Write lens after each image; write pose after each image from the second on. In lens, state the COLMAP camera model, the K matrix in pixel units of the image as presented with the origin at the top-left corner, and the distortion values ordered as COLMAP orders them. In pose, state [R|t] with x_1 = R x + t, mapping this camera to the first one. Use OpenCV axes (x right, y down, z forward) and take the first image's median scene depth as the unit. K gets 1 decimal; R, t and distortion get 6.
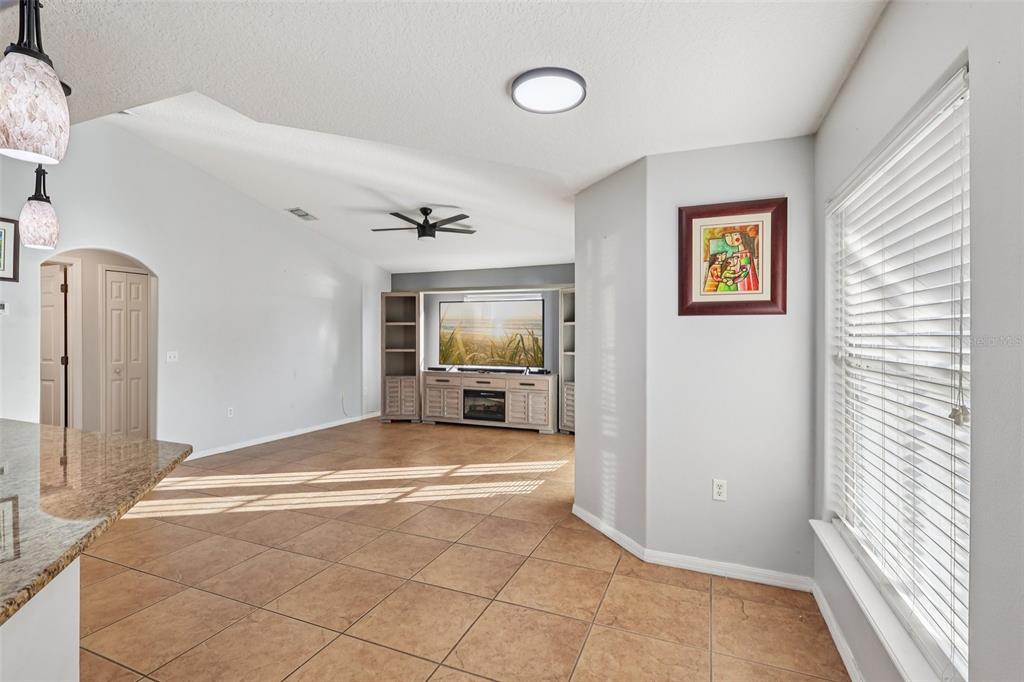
lens RADIAL K [[484.3, 0, 518.8], [0, 484.3, 339.2], [0, 0, 1]] dist [0.032157, 0.000294]
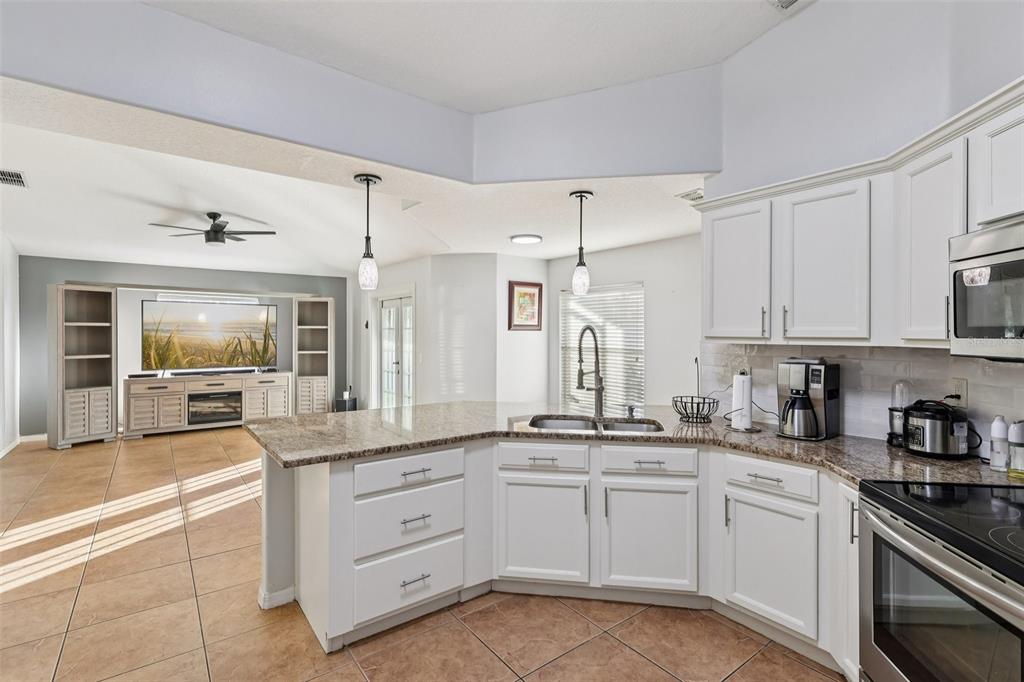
lens RADIAL K [[475.9, 0, 511.2], [0, 475.9, 337.5], [0, 0, 1]] dist [-0.002072, 0.001264]
pose [[0.499794, -0.008304, 0.866105, -0.620912], [0.004458, 0.999965, 0.007015, -0.012943], [-0.866133, 0.000355, 0.499814, -0.024898]]
